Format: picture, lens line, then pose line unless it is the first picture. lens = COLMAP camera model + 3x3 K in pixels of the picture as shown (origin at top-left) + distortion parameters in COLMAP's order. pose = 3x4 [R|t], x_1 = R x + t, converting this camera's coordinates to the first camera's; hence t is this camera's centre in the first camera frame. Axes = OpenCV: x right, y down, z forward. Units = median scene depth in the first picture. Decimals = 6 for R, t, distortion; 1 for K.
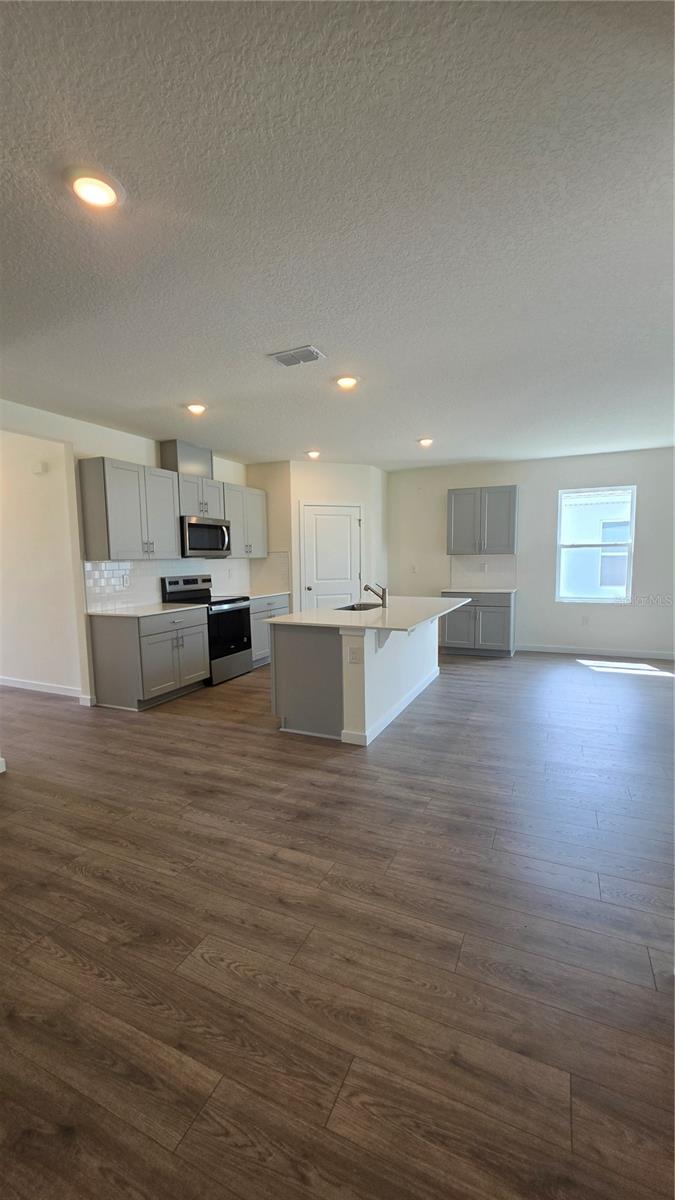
lens RADIAL K [[466.4, 0, 334.0], [0, 466.4, 616.8], [0, 0, 1]] dist [-0.002727, -0.000233]
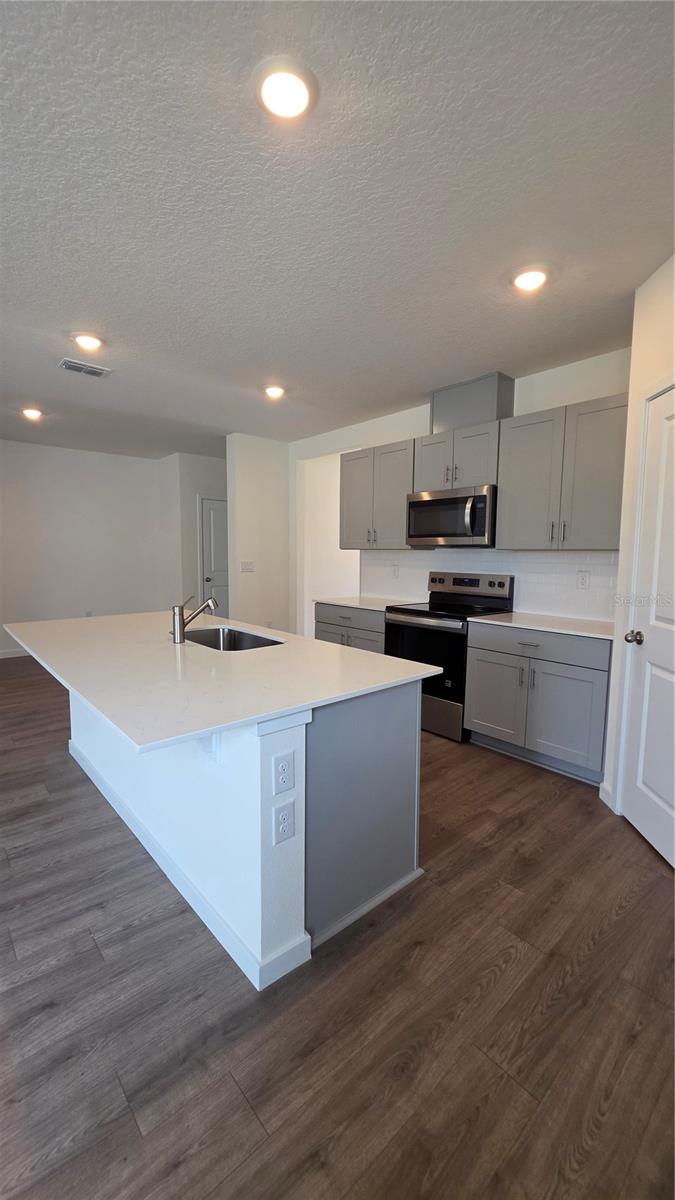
lens RADIAL K [[508.3, 0, 337.5], [0, 508.3, 600.0], [0, 0, 1]] dist [0.069530, -0.000132]
pose [[-0.412449, 0.084655, -0.907039, 0.248686], [-0.127392, 0.980530, 0.149442, -0.074552], [0.902030, 0.177187, -0.393634, 0.608470]]
